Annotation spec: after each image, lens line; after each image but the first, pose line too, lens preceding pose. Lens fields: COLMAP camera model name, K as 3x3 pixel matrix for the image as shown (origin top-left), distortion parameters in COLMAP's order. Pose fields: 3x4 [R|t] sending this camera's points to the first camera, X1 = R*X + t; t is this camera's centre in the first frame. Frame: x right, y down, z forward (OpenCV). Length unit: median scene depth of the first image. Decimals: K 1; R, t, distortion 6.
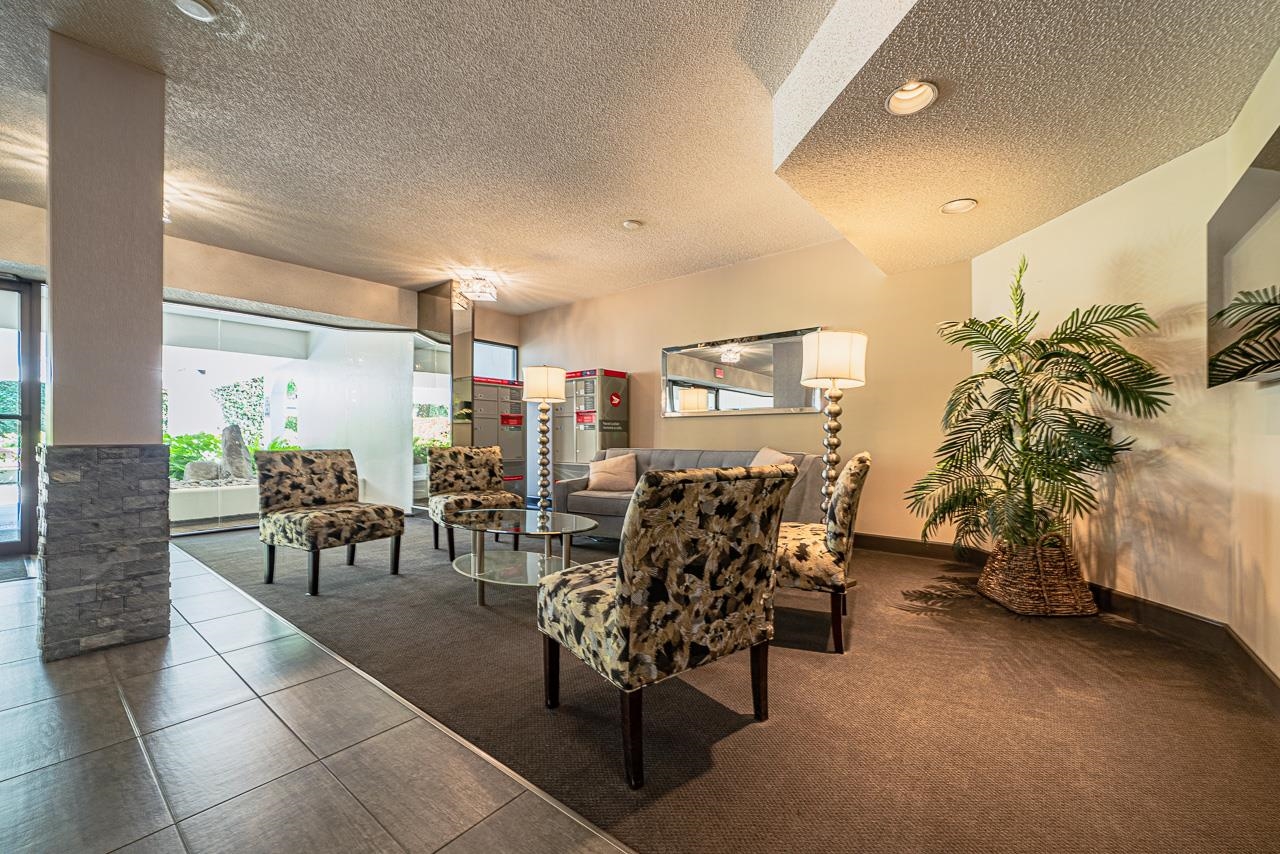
lens RADIAL K [[443.5, 0, 636.1], [0, 443.5, 447.9], [0, 0, 1]] dist [-0.002417, -0.000091]
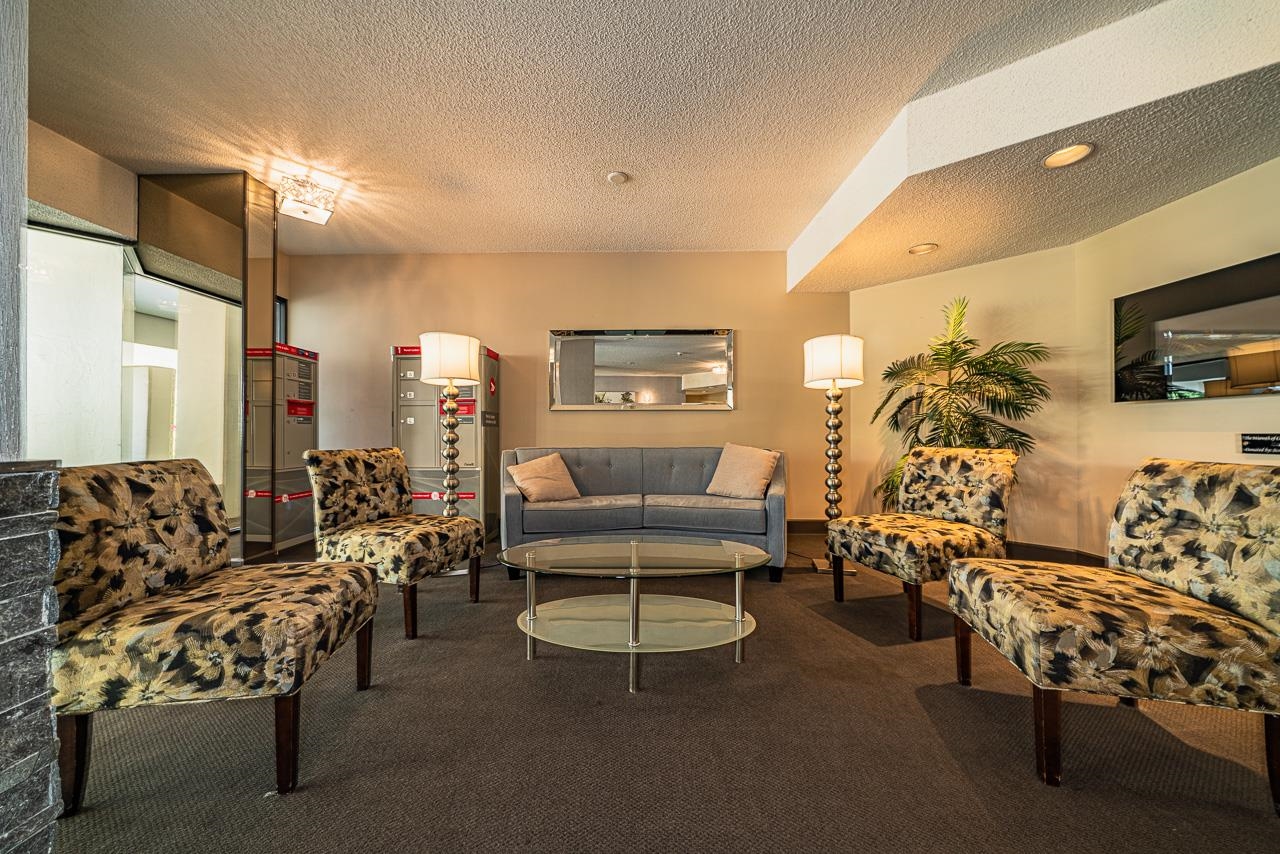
lens RADIAL K [[451.1, 0, 635.7], [0, 451.1, 438.8], [0, 0, 1]] dist [-0.003149, -0.000190]
pose [[0.824961, -0.007433, 0.565141, -0.578117], [0.014751, 0.999856, -0.008381, -0.008250], [-0.564997, 0.015250, 0.824952, 0.359252]]
